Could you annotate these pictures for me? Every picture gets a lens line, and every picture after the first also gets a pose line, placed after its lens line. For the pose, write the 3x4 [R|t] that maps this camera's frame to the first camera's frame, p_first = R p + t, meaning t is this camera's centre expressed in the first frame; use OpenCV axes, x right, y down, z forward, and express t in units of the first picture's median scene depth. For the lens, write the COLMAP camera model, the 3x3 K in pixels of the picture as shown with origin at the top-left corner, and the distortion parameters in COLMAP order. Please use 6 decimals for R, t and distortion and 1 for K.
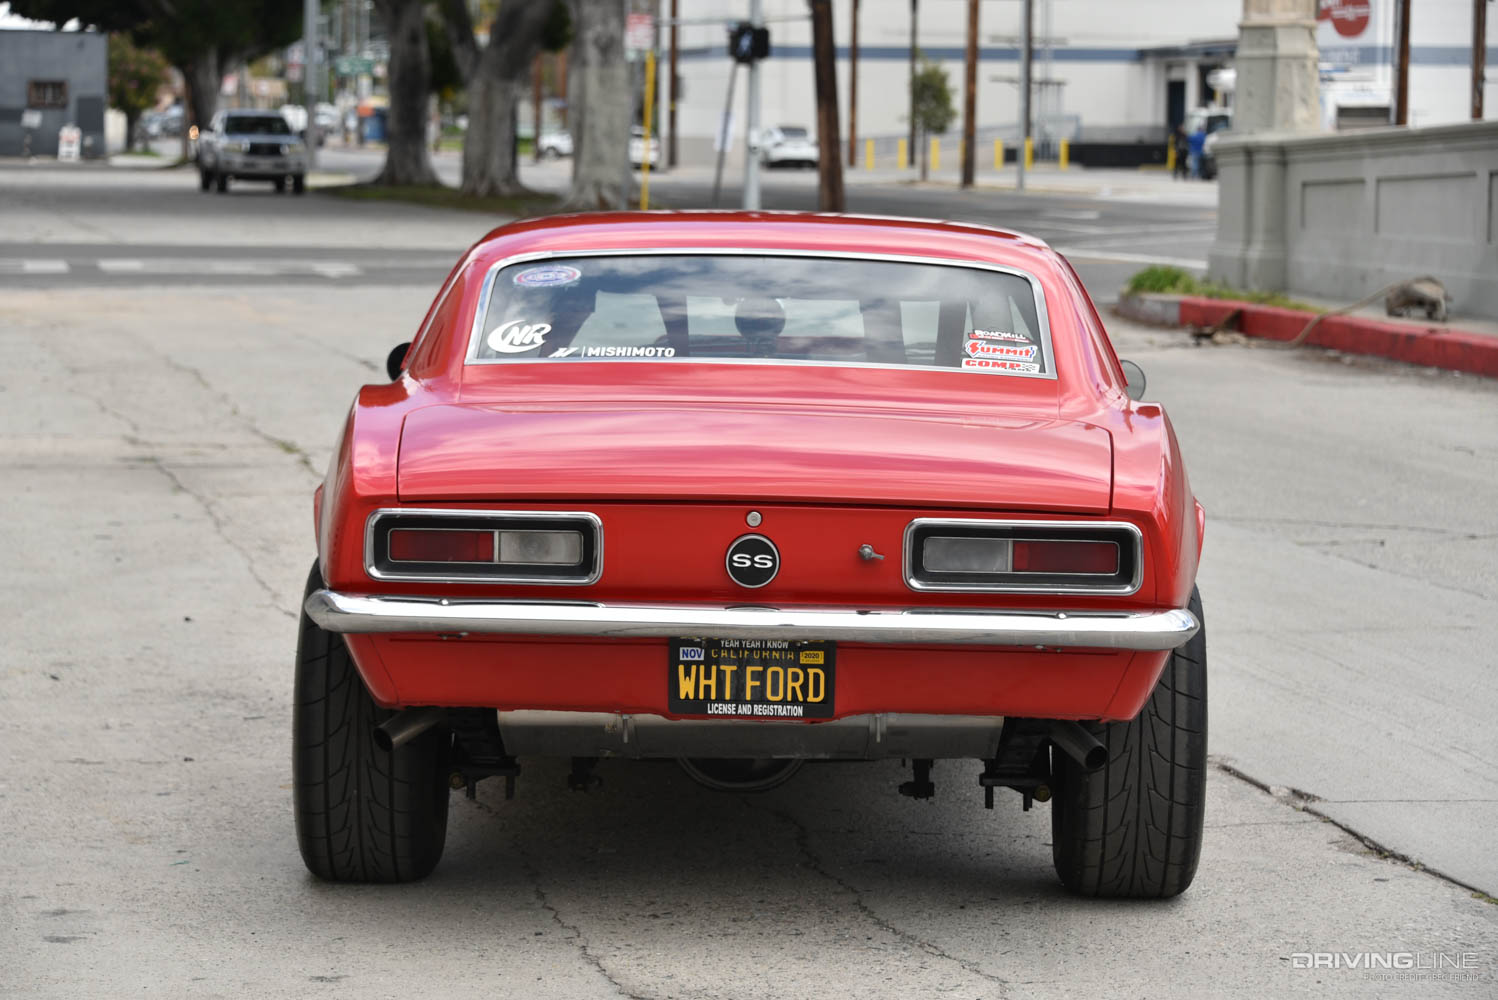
lens RADIAL K [[4509.3, 0, 749.2], [0, 4509.3, 500.5], [0, 0, 1]] dist [-0.096190, 0.000000]
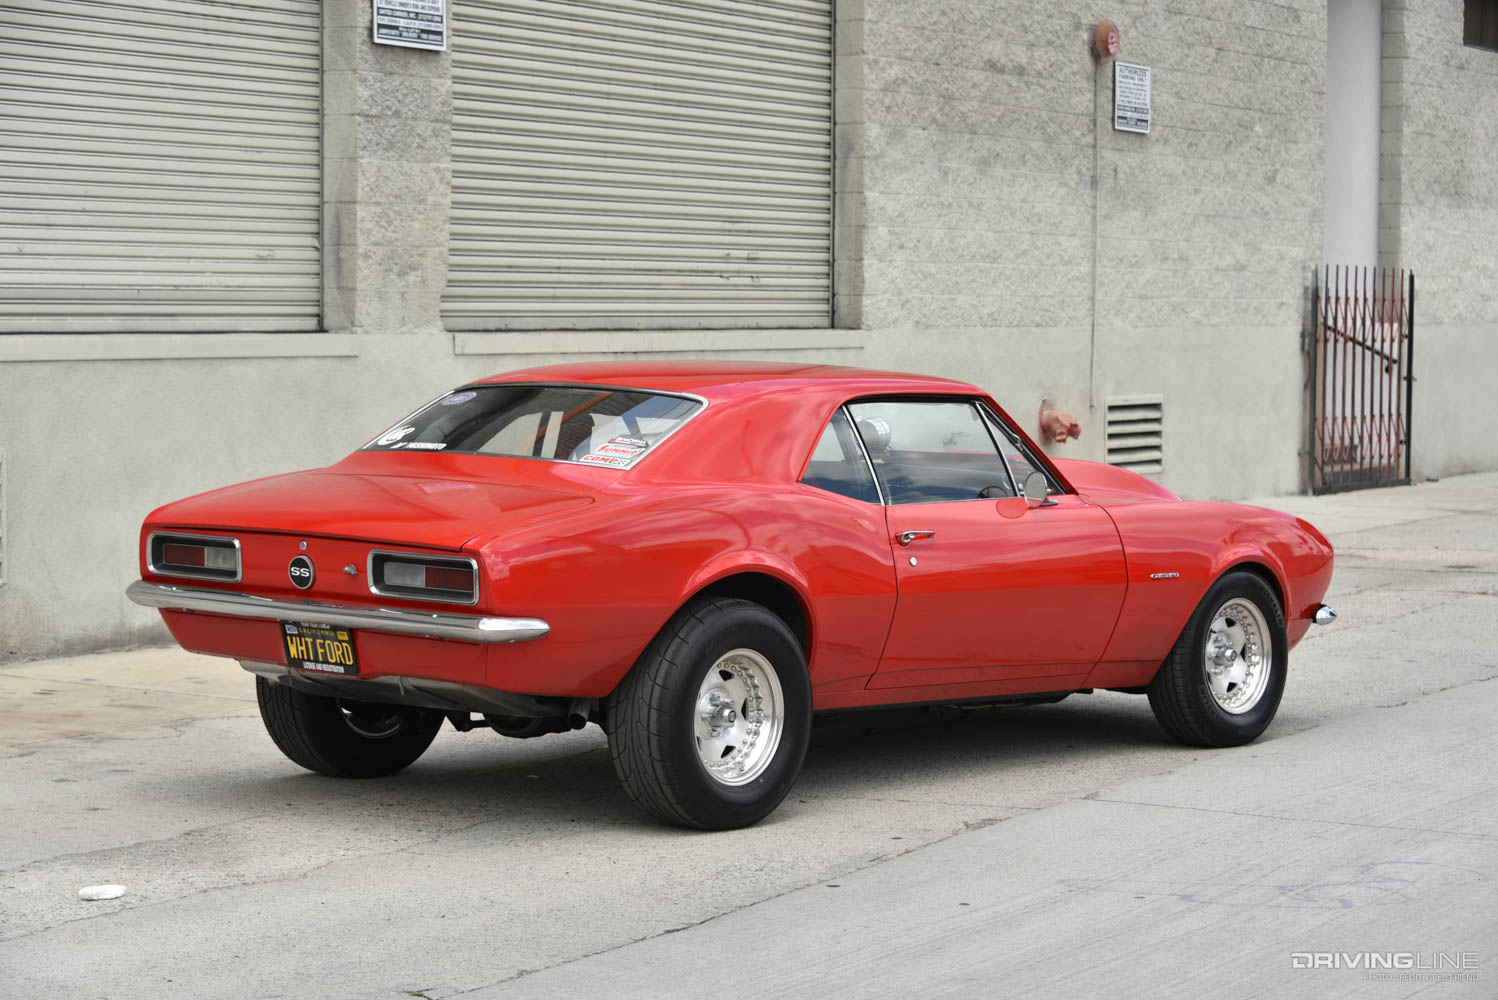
lens RADIAL K [[3631.9, 0, 745.1], [0, 3631.9, 500.9], [0, 0, 1]] dist [0.023356, 0.000000]
pose [[0.765702, 0.031423, -0.642427, 0.935396], [-0.054820, 0.998360, -0.016507, 0.000914], [0.640855, 0.047857, 0.766169, 0.113785]]
